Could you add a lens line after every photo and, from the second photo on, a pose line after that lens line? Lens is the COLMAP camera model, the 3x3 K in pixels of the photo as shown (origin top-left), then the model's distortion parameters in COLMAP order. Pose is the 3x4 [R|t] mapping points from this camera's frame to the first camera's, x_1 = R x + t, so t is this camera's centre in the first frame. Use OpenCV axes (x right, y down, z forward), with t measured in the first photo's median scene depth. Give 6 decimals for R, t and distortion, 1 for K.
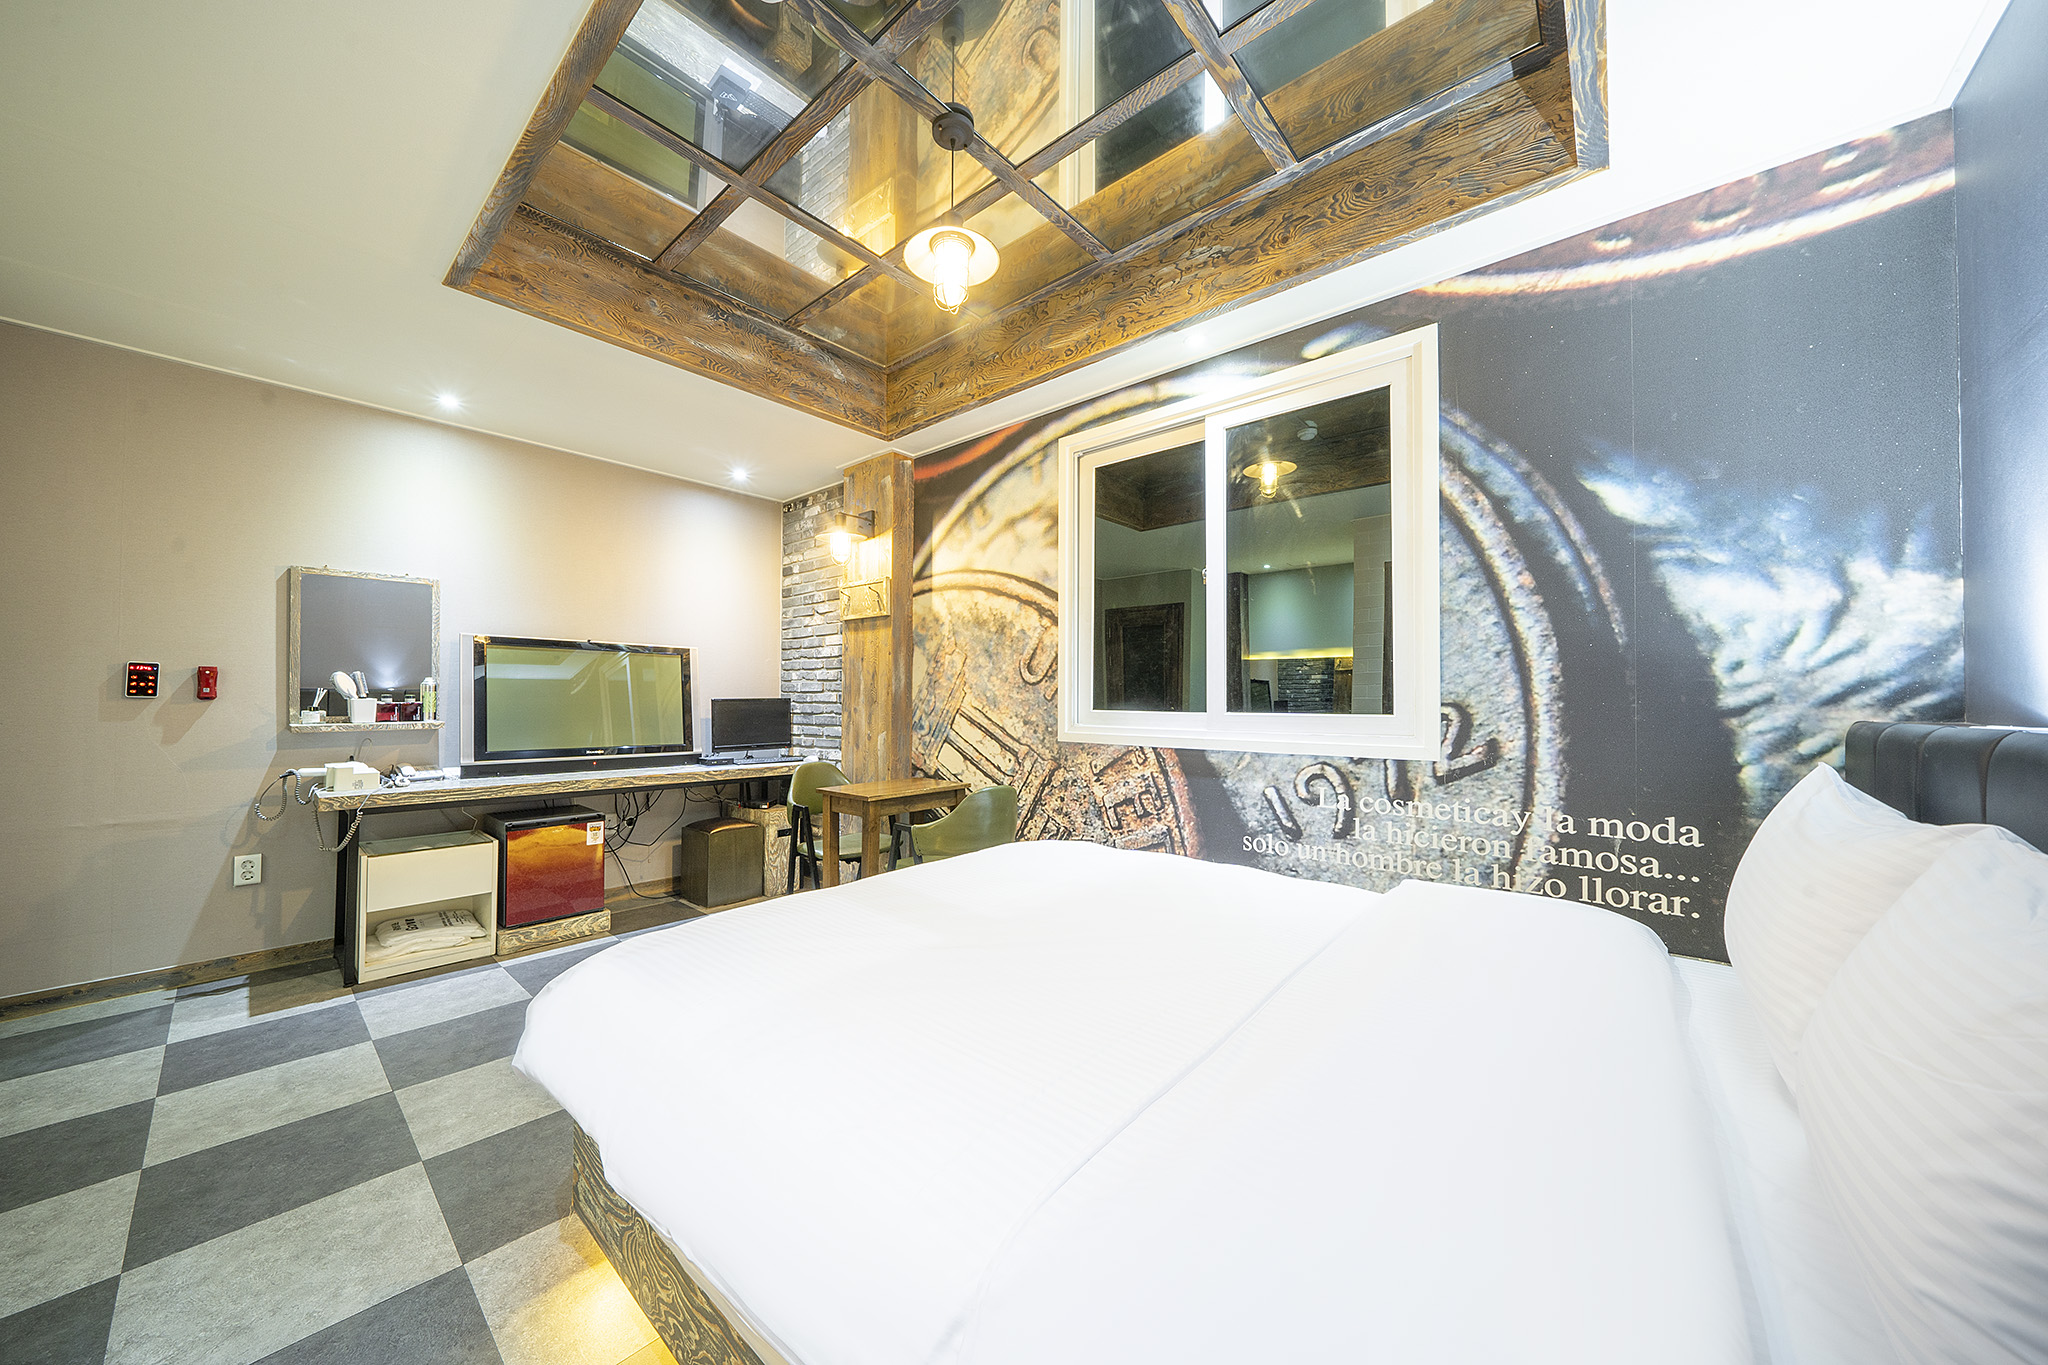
lens RADIAL K [[706.1, 0, 1024.0], [0, 706.1, 682.5], [0, 0, 1]] dist [-0.005891, -0.000032]
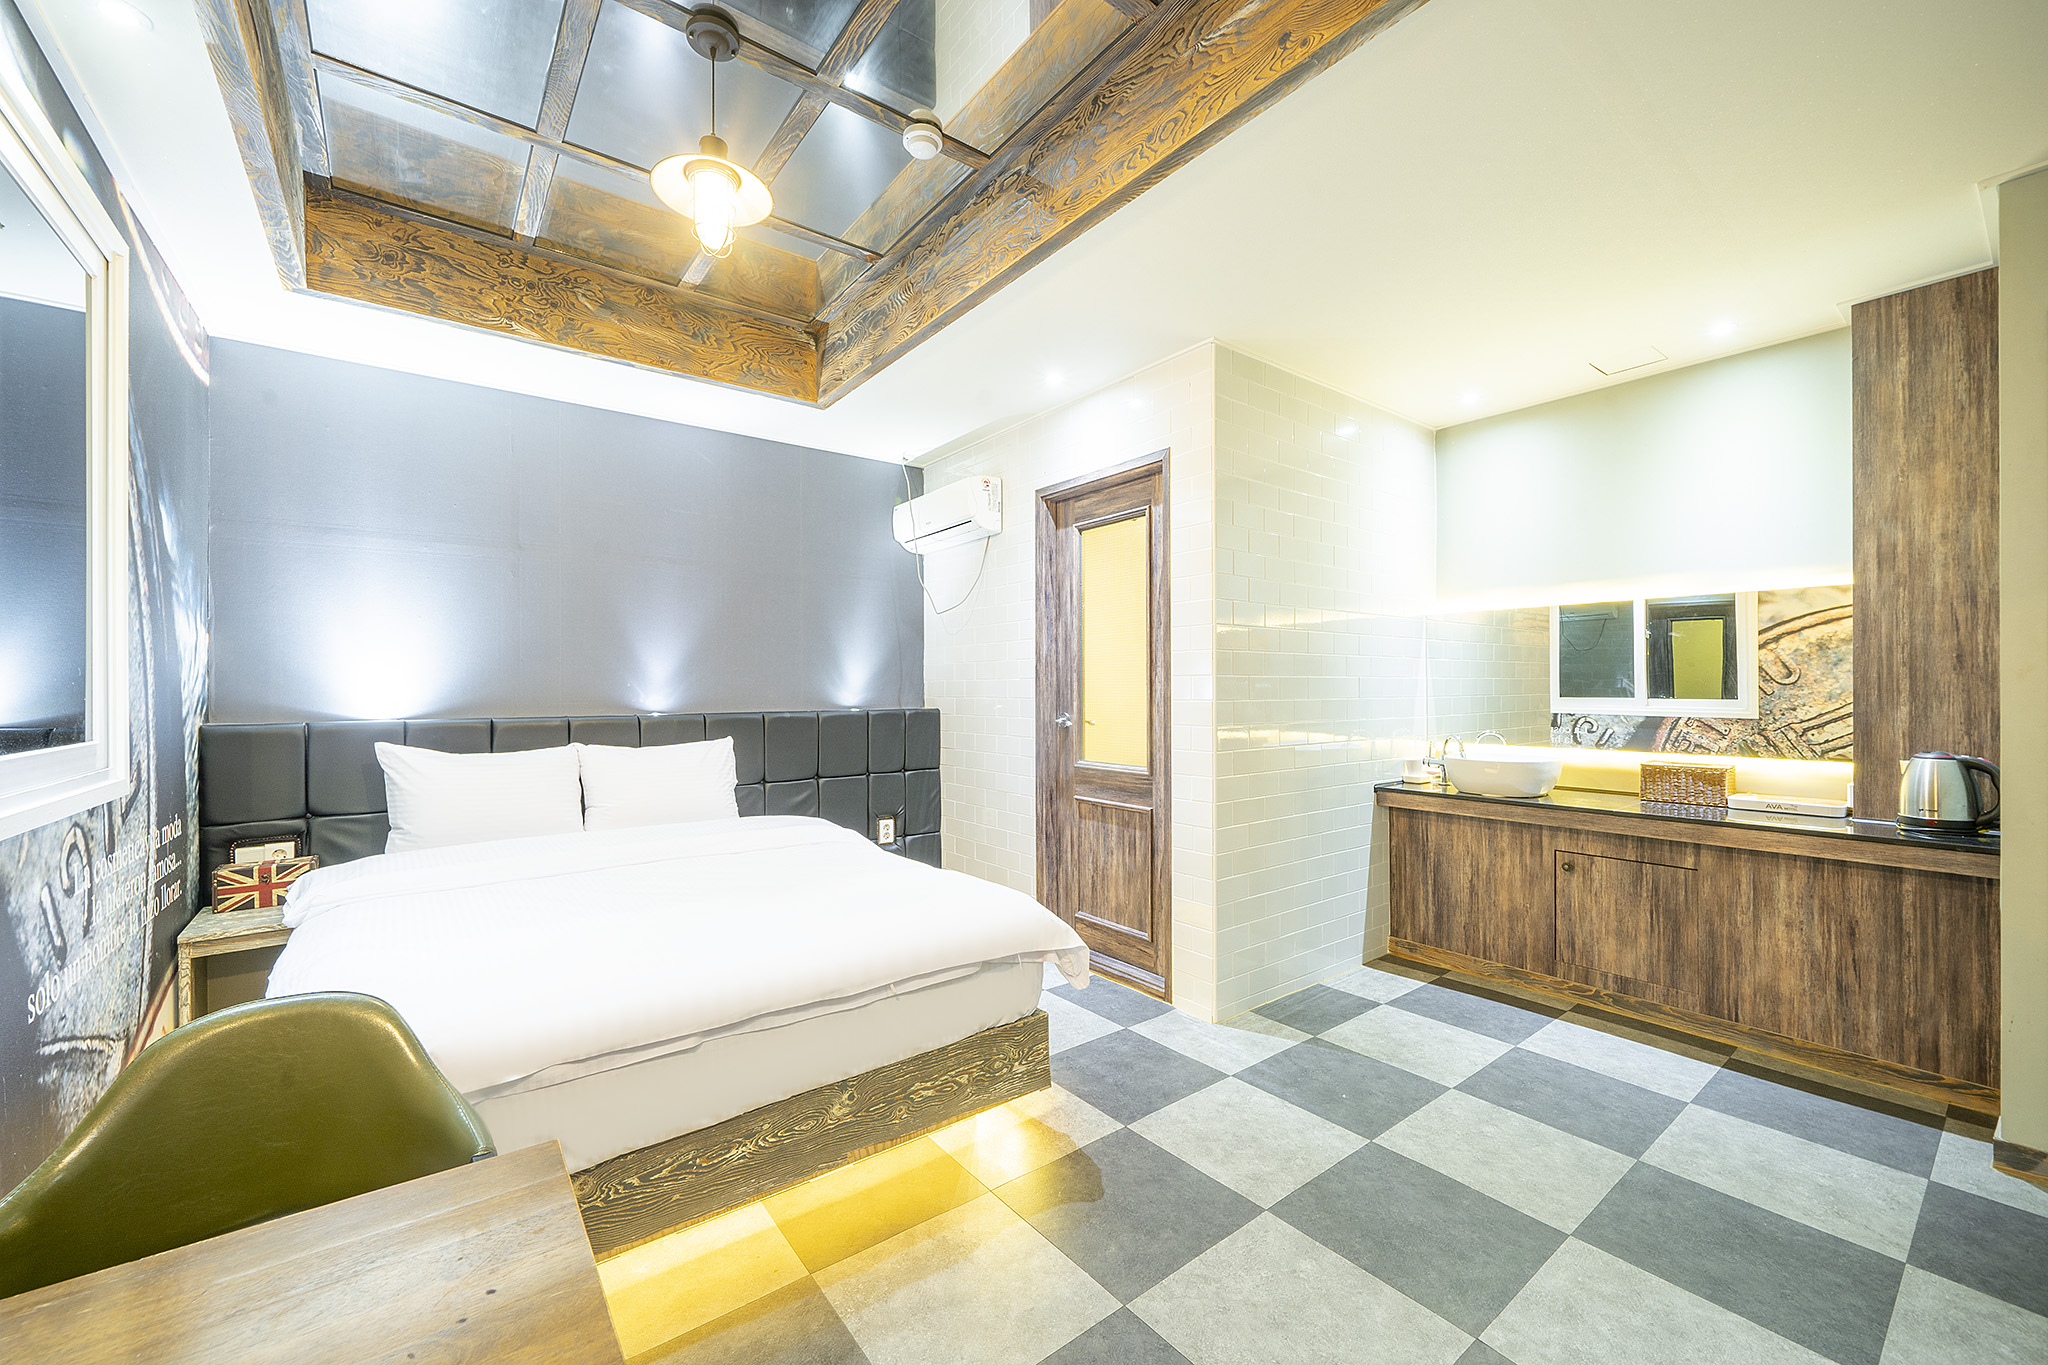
lens RADIAL K [[791.5, 0, 1024.0], [0, 791.5, 682.5], [0, 0, 1]] dist [-0.001916, -0.000356]
pose [[-0.980037, 0.002144, 0.198805, -0.436693], [-0.003714, 0.999570, -0.029089, 0.004571], [-0.198781, -0.029247, -0.979607, 1.231805]]
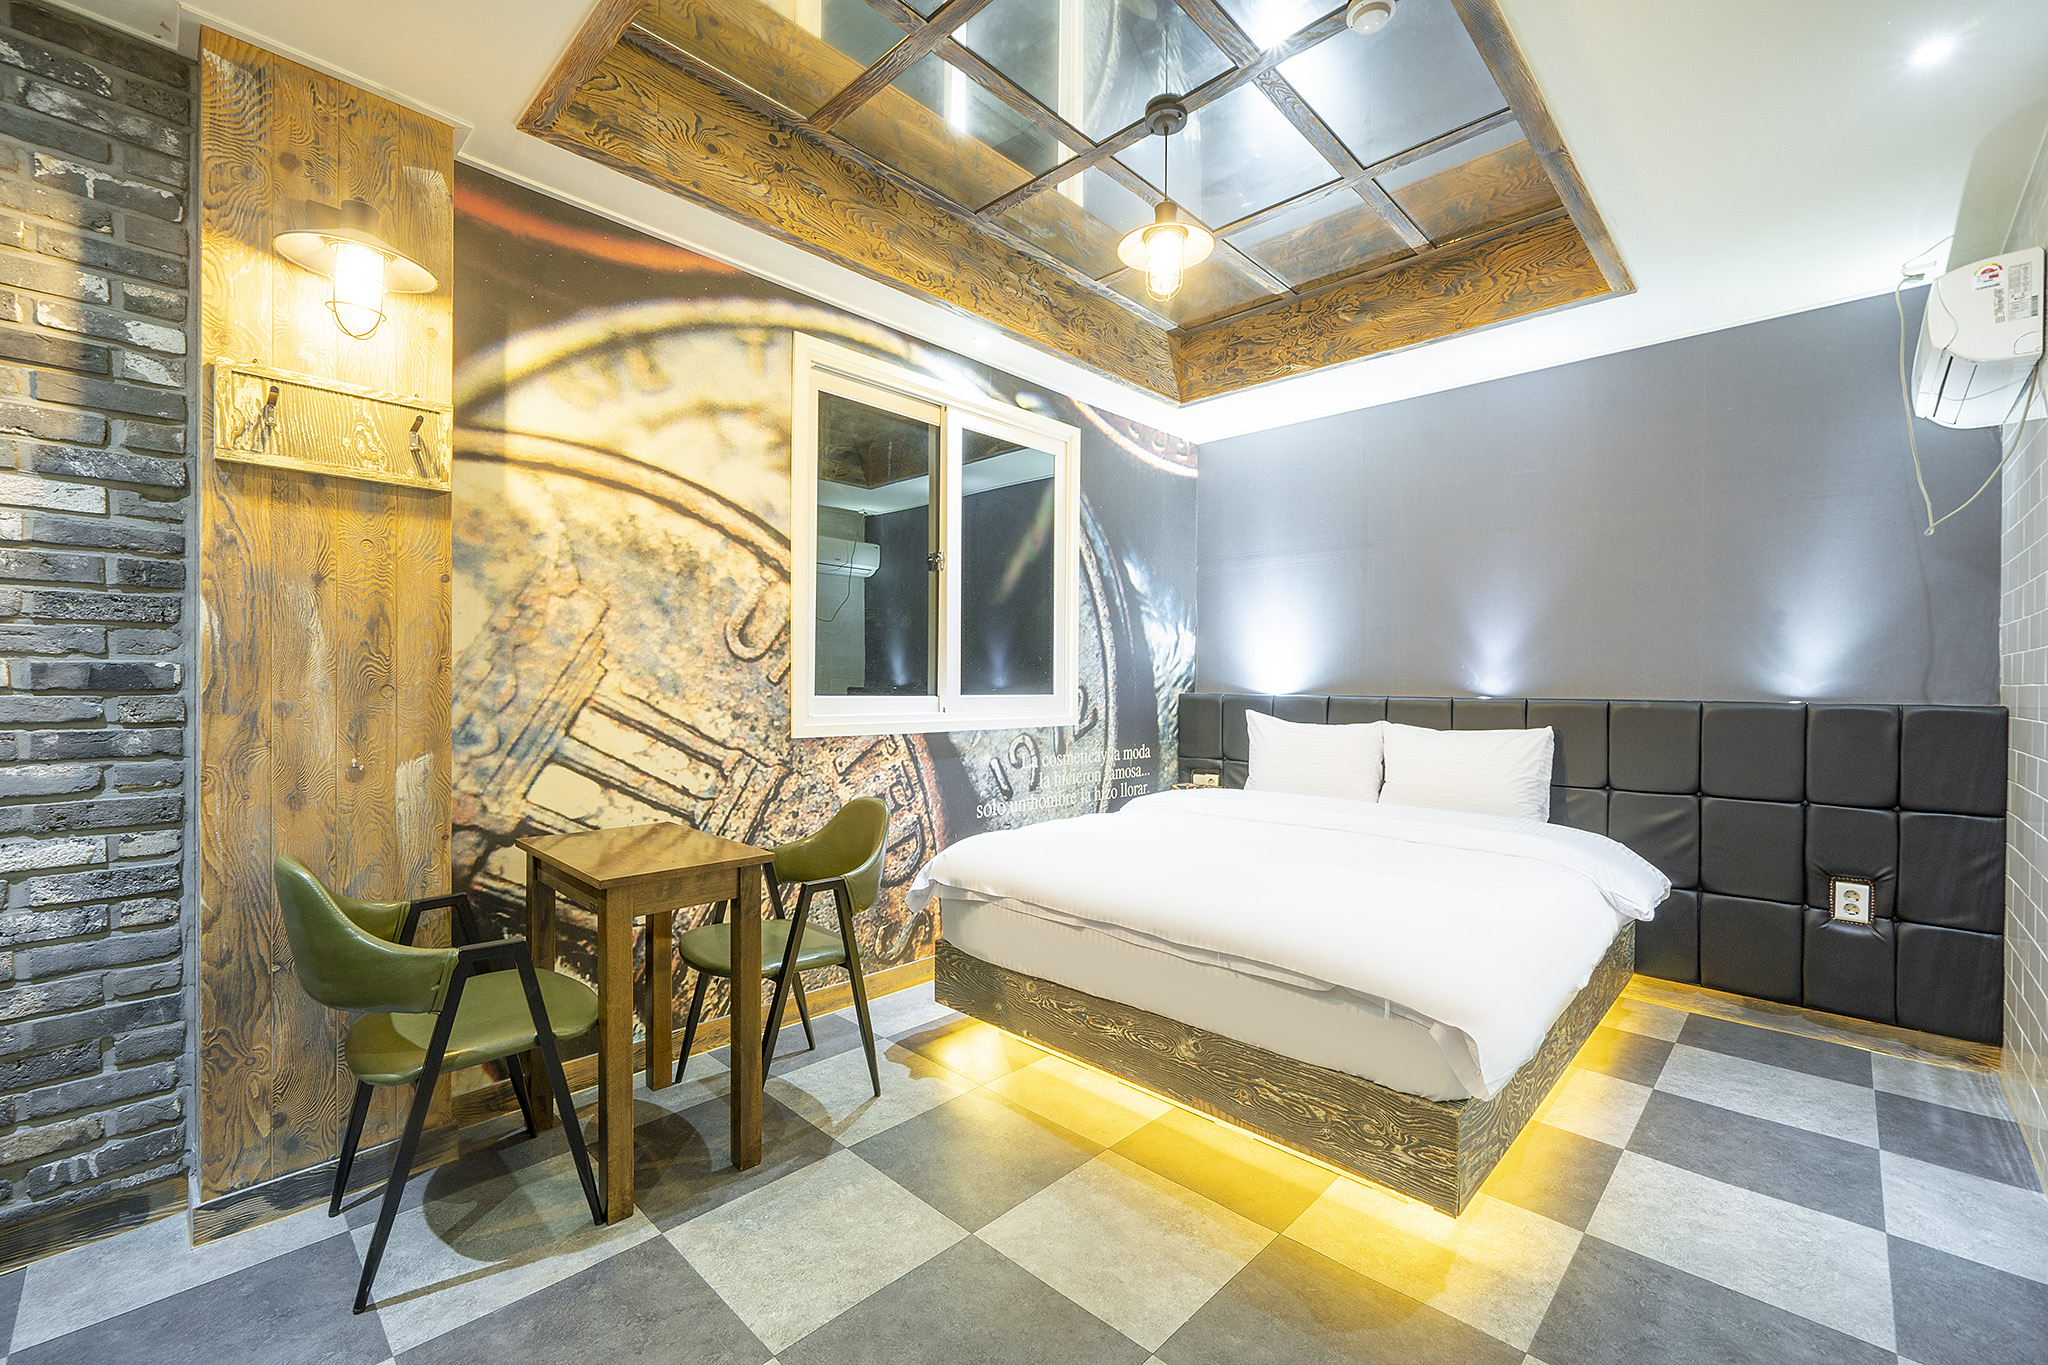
lens RADIAL K [[847.1, 0, 1024.0], [0, 847.1, 682.5], [0, 0, 1]] dist [-0.000544, -0.000060]
pose [[0.042842, -0.001097, 0.999081, -0.886073], [-0.030847, 0.999521, 0.002420, 0.015136], [-0.998606, -0.030923, 0.042787, 0.759402]]
